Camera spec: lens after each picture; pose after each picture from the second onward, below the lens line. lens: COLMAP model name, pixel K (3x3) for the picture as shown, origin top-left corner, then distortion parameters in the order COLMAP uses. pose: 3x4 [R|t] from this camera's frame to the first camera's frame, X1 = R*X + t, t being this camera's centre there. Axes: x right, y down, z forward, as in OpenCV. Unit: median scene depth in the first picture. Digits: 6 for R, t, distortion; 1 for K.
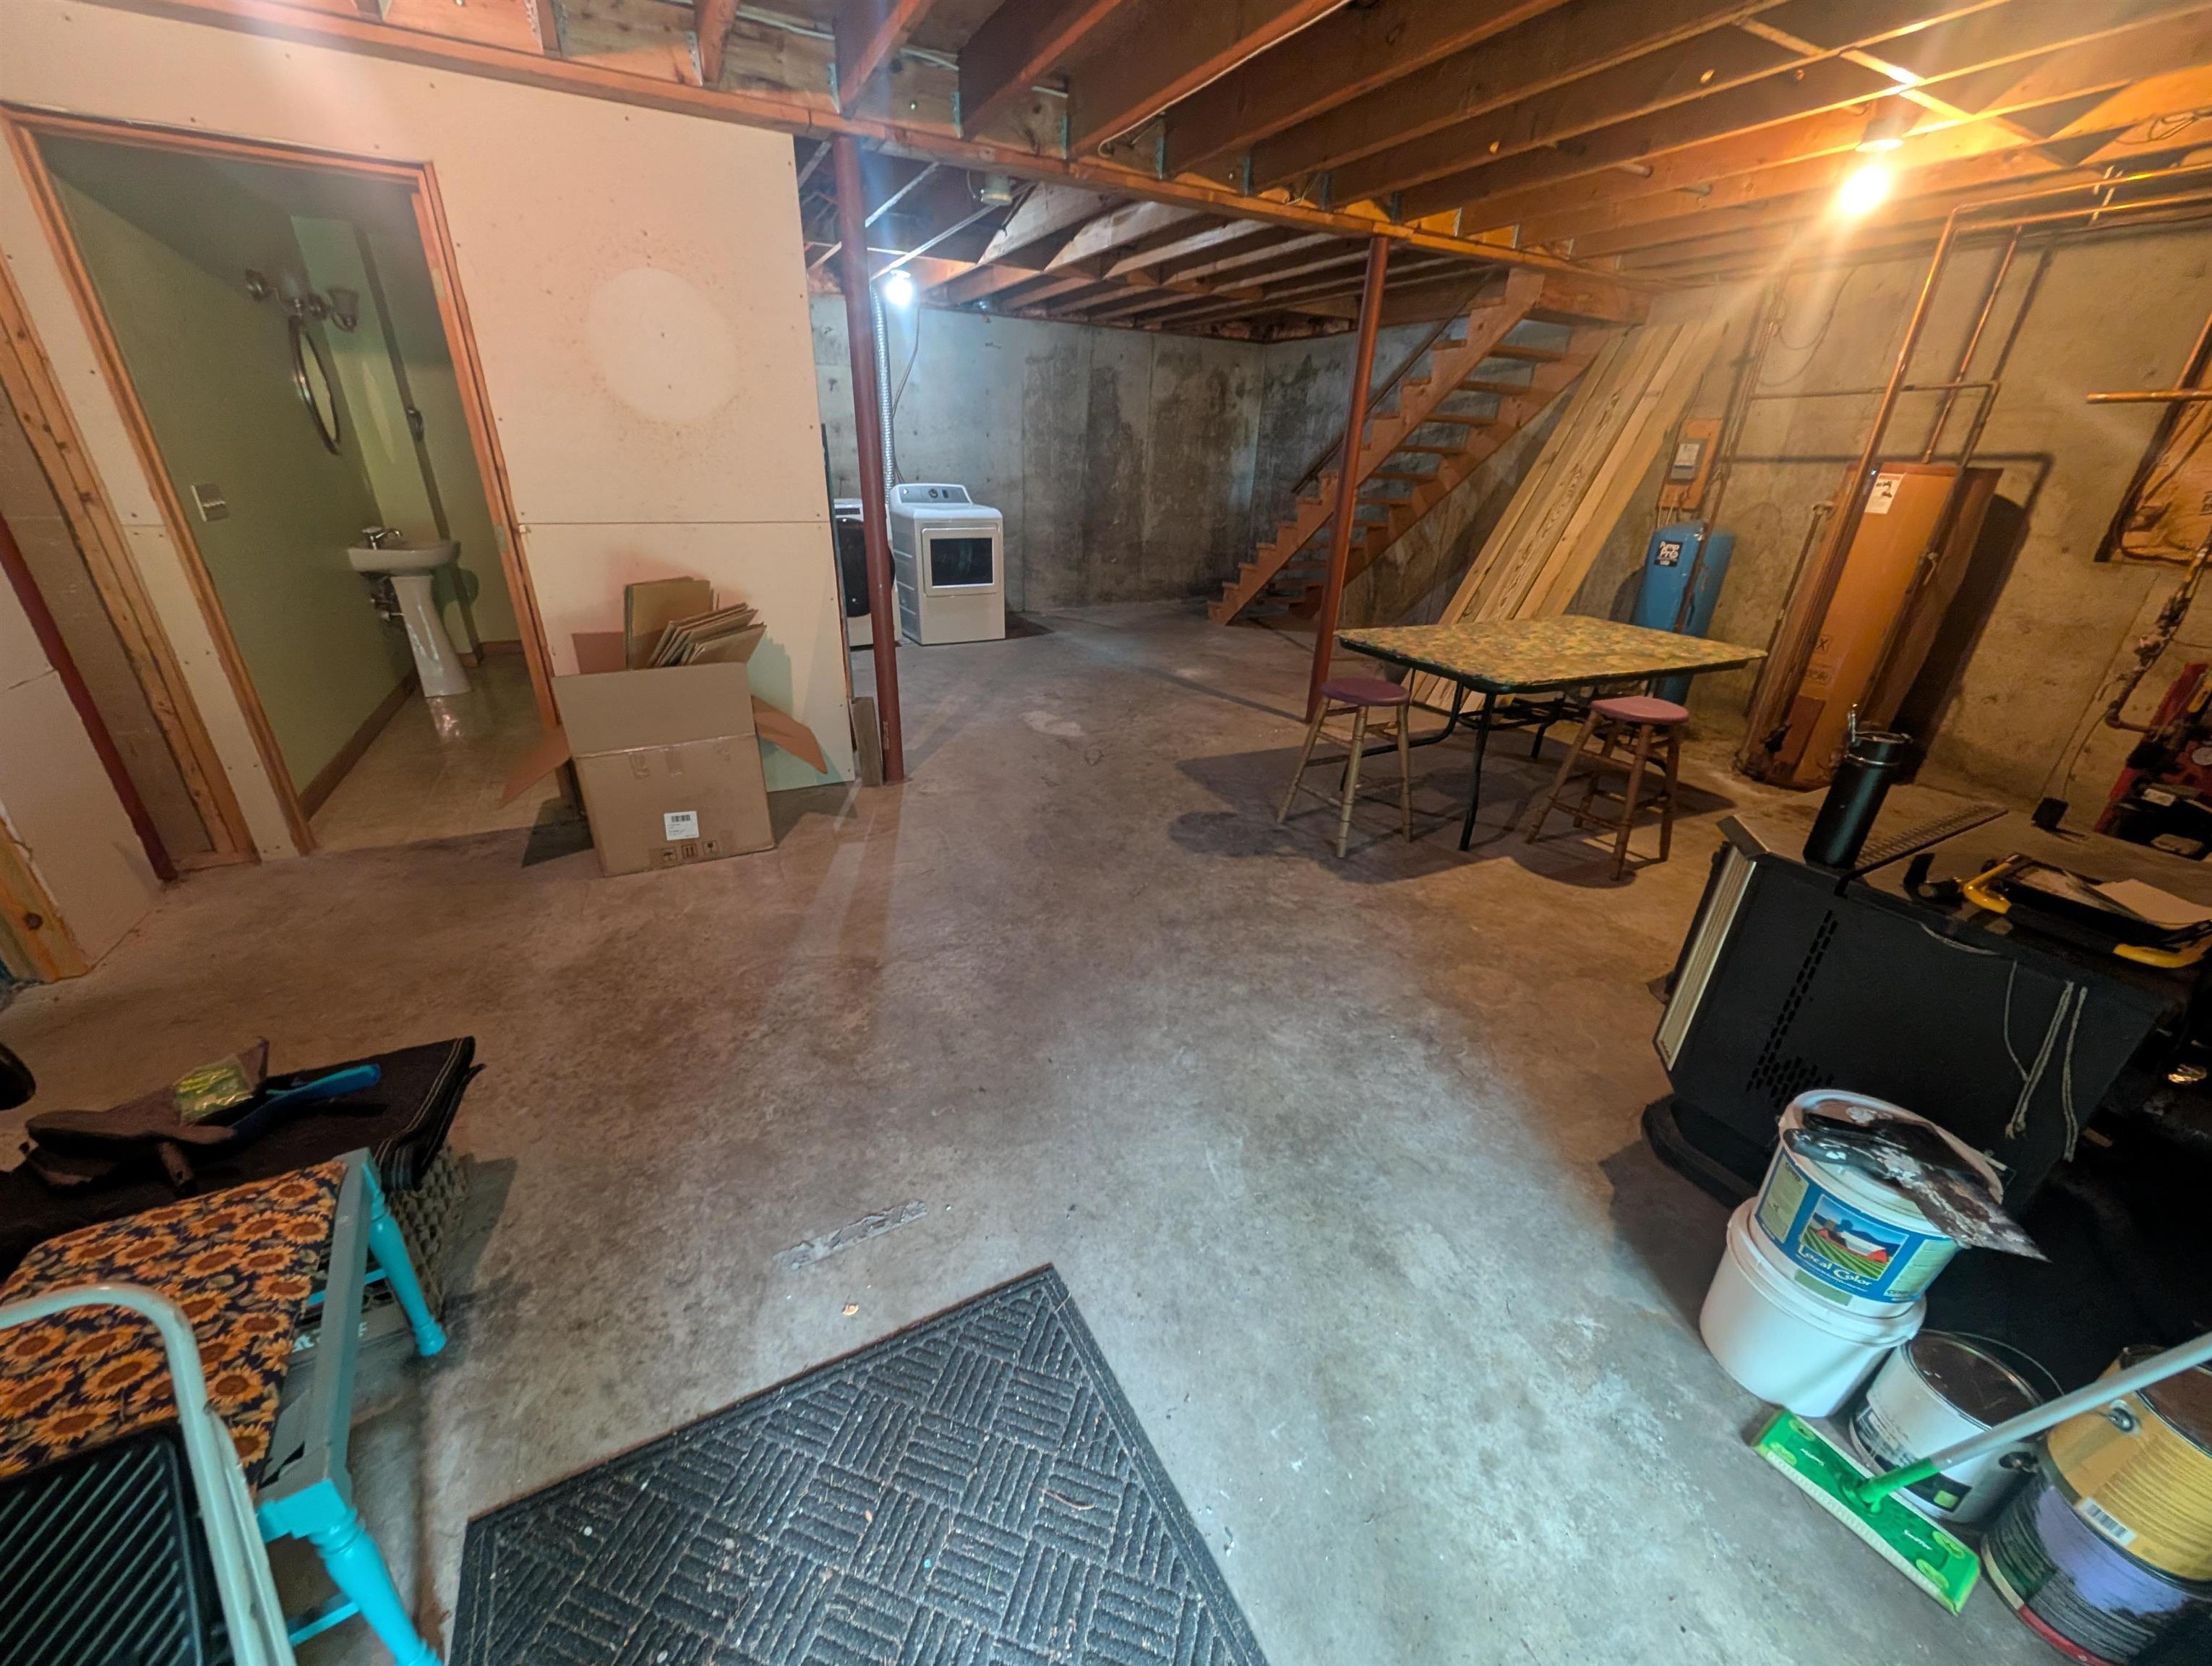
lens RADIAL K [[835.9, 0, 1110.7], [0, 835.9, 836.7], [0, 0, 1]] dist [-0.001522, 0.000021]
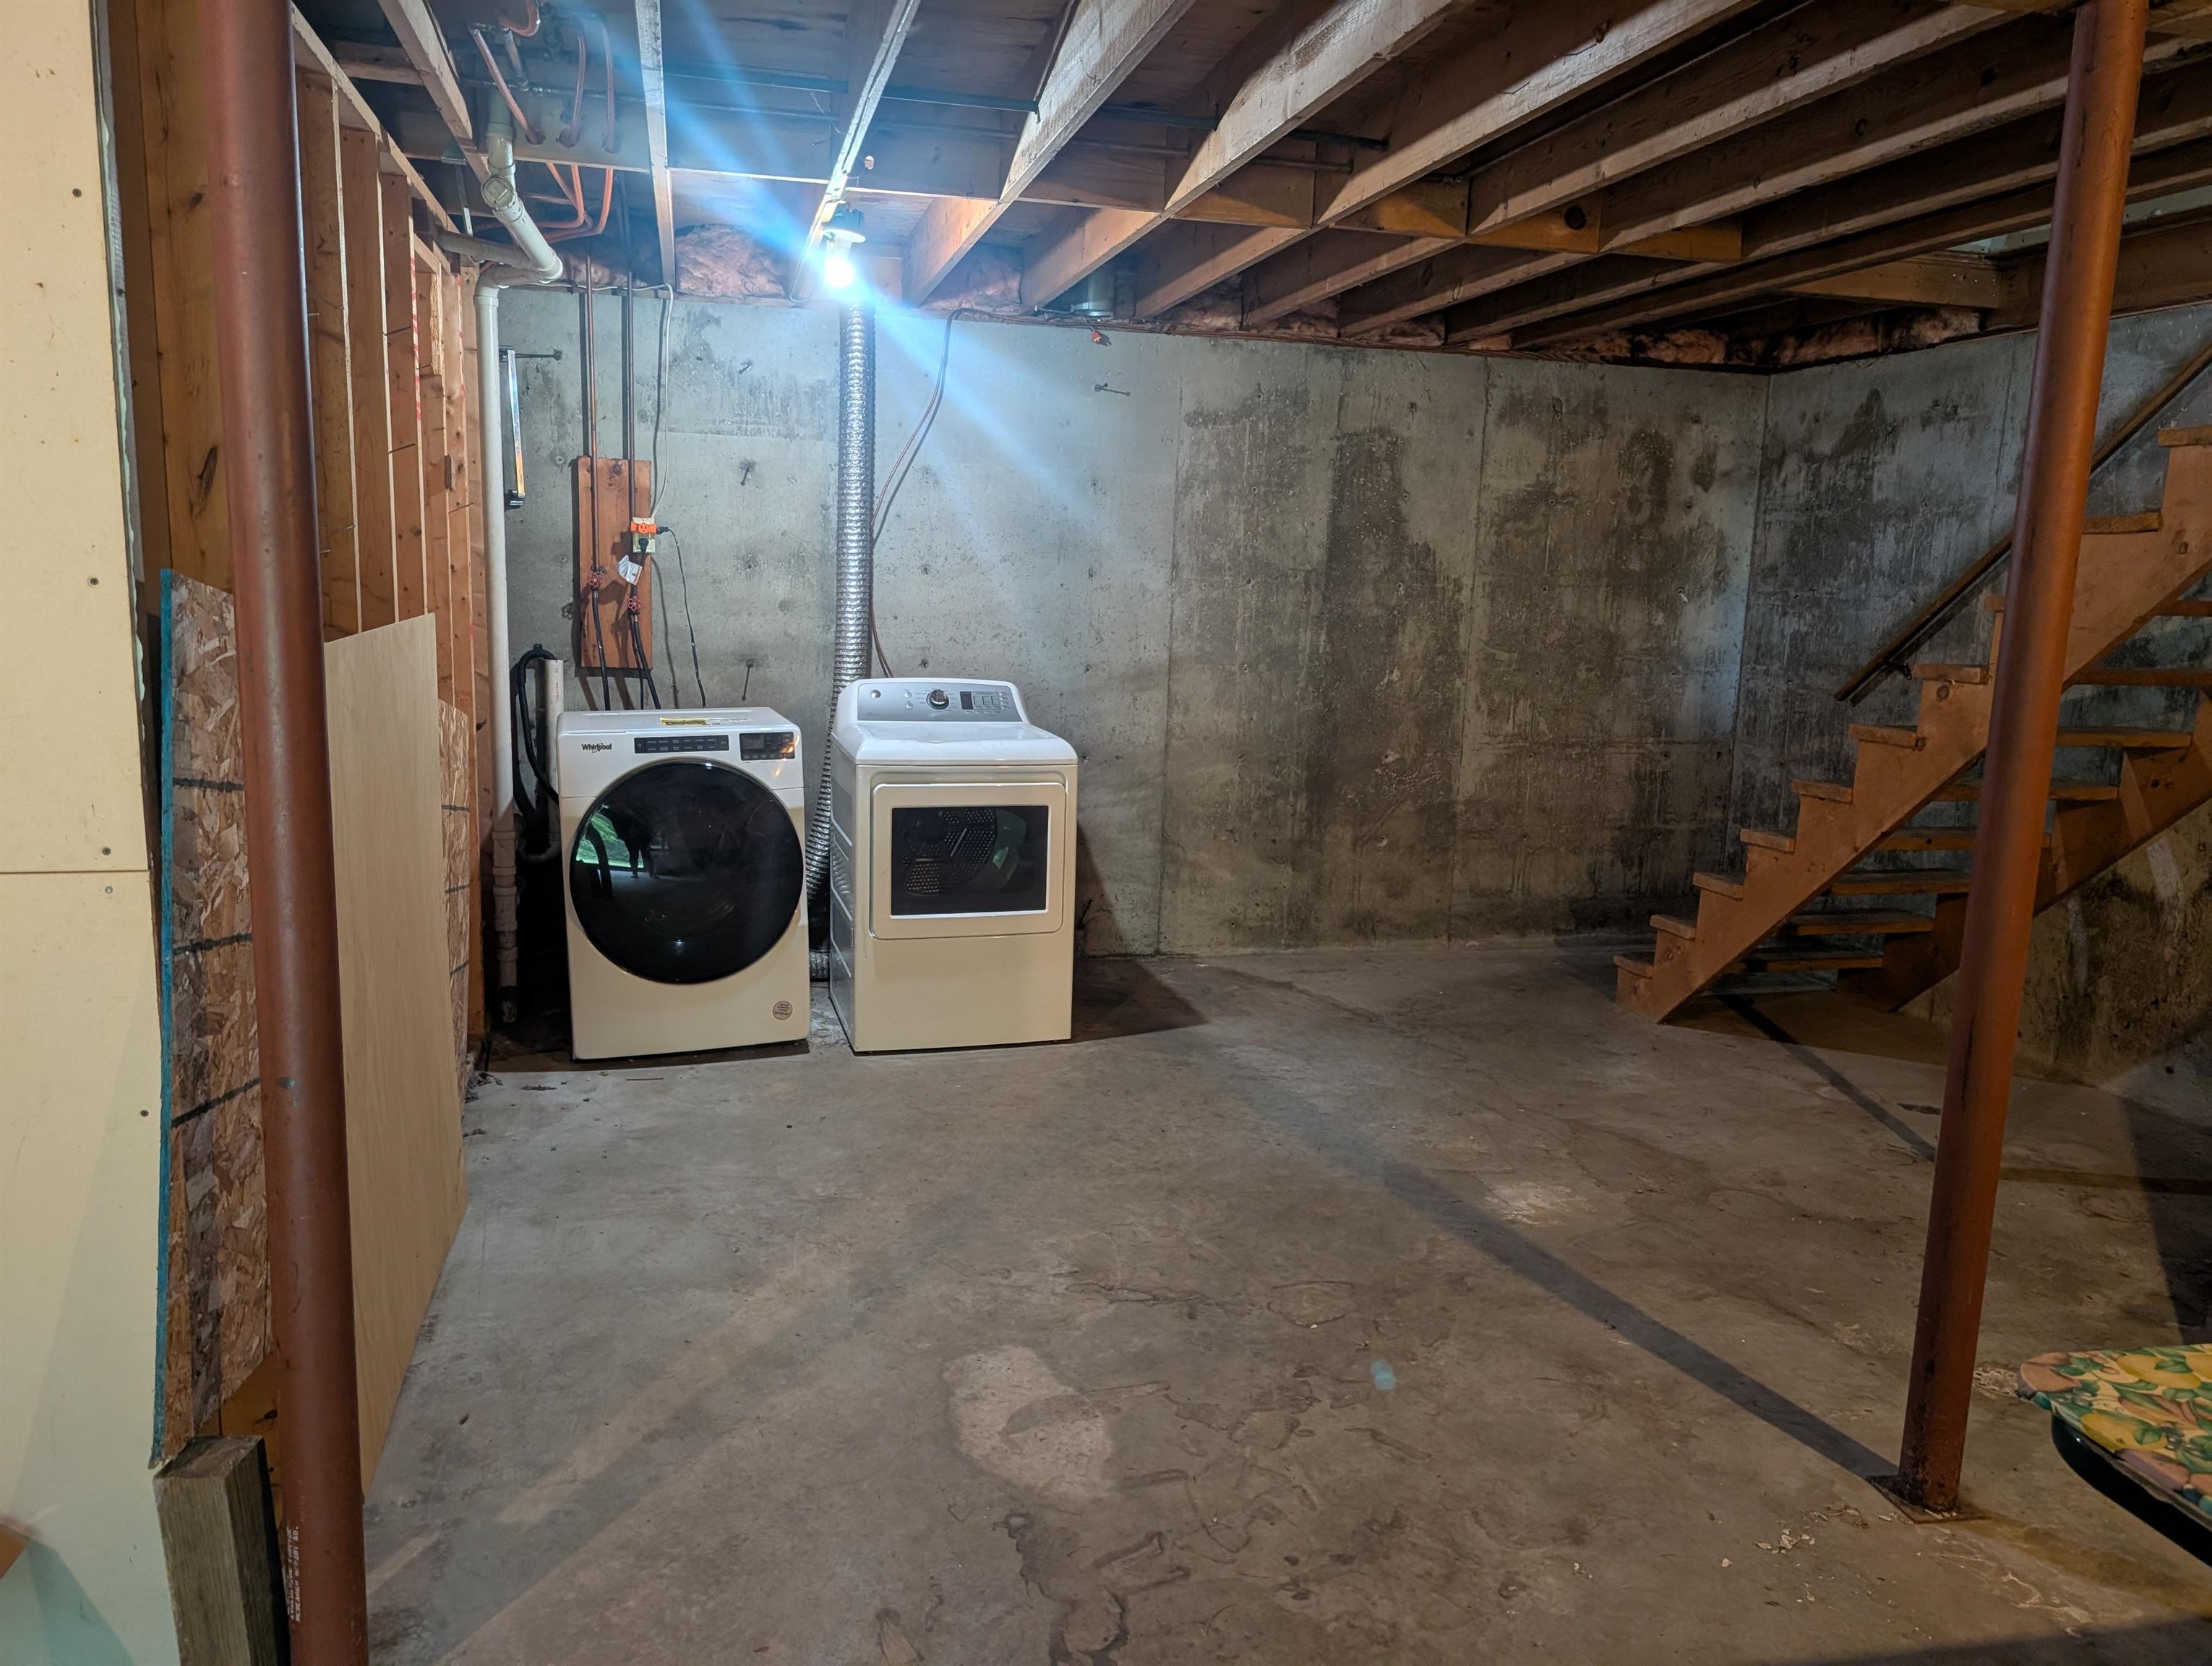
lens RADIAL K [[1590.3, 0, 1111.9], [0, 1590.3, 834.4], [0, 0, 1]] dist [0.014718, -0.014935]
pose [[0.973091, 0.035483, -0.227672, 0.060544], [-0.096180, 0.960427, -0.261399, -0.130850], [0.209387, 0.276262, 0.937996, 0.255433]]
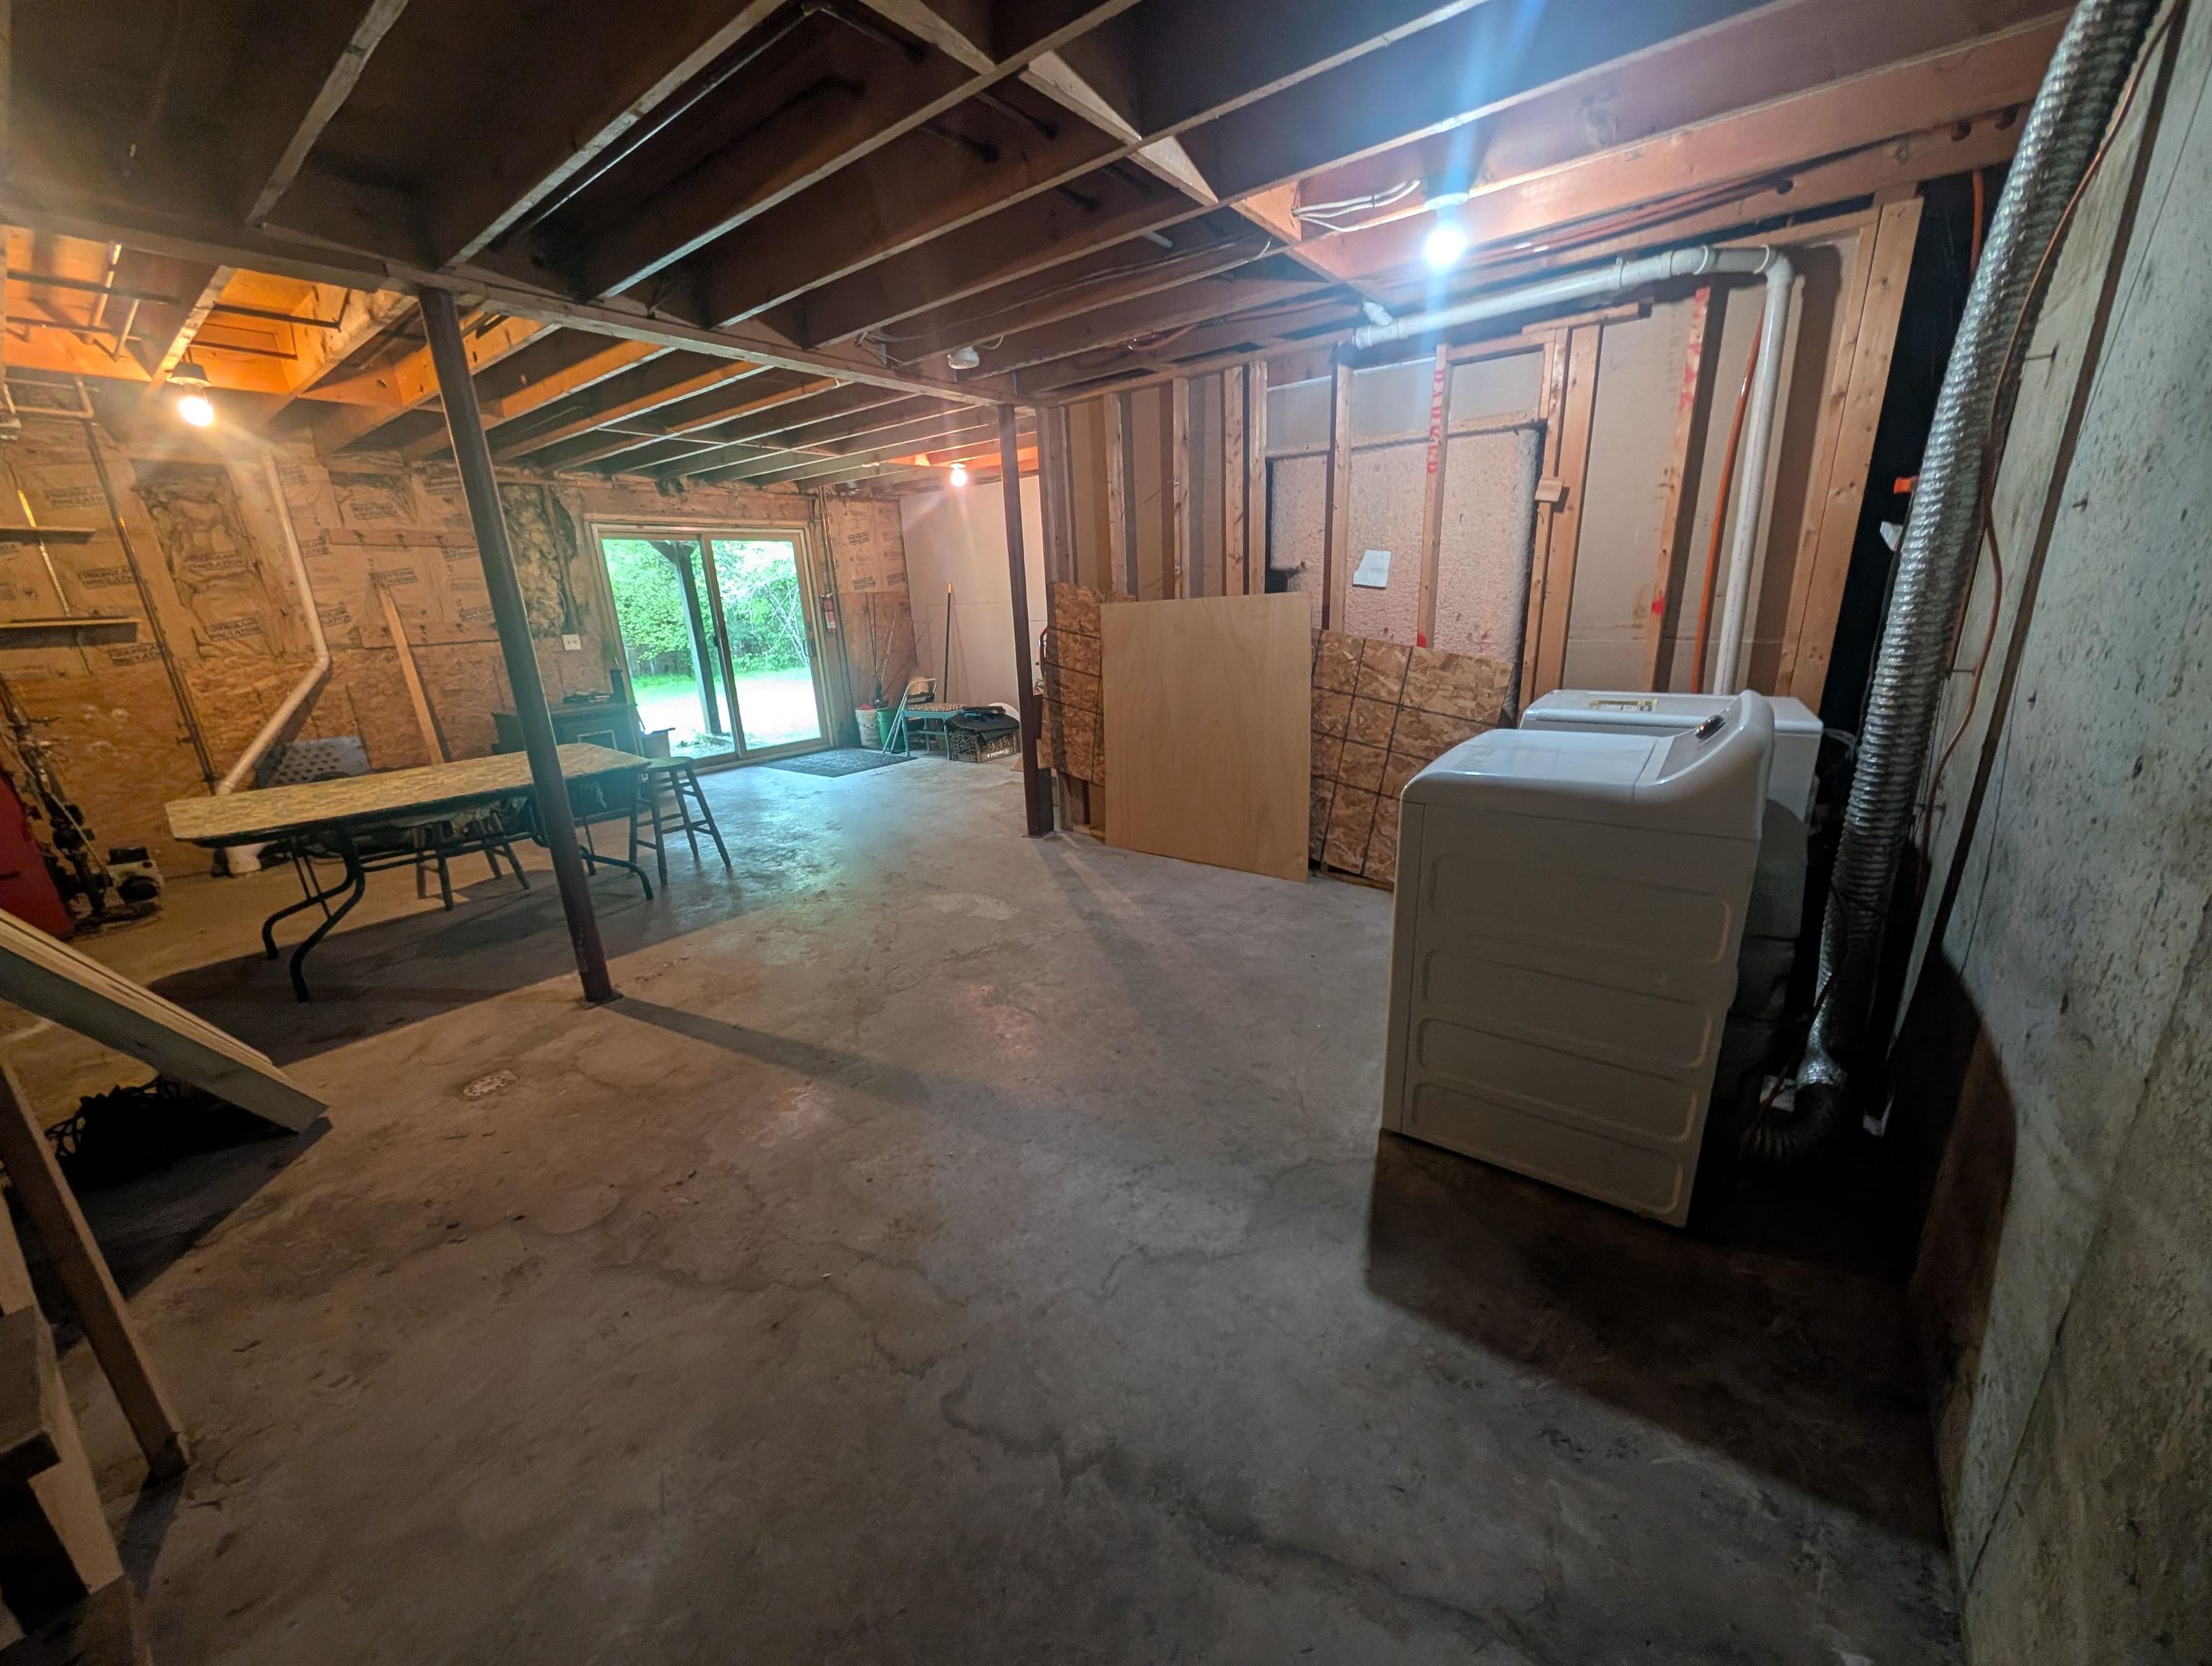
lens RADIAL K [[835.9, 0, 1107.6], [0, 835.9, 835.5], [0, 0, 1]] dist [-0.001522, 0.000021]
pose [[-0.911202, 0.122525, -0.393318, 0.085728], [-0.161811, 0.771567, 0.615224, -0.494803], [0.378852, 0.624237, -0.683227, 1.072669]]
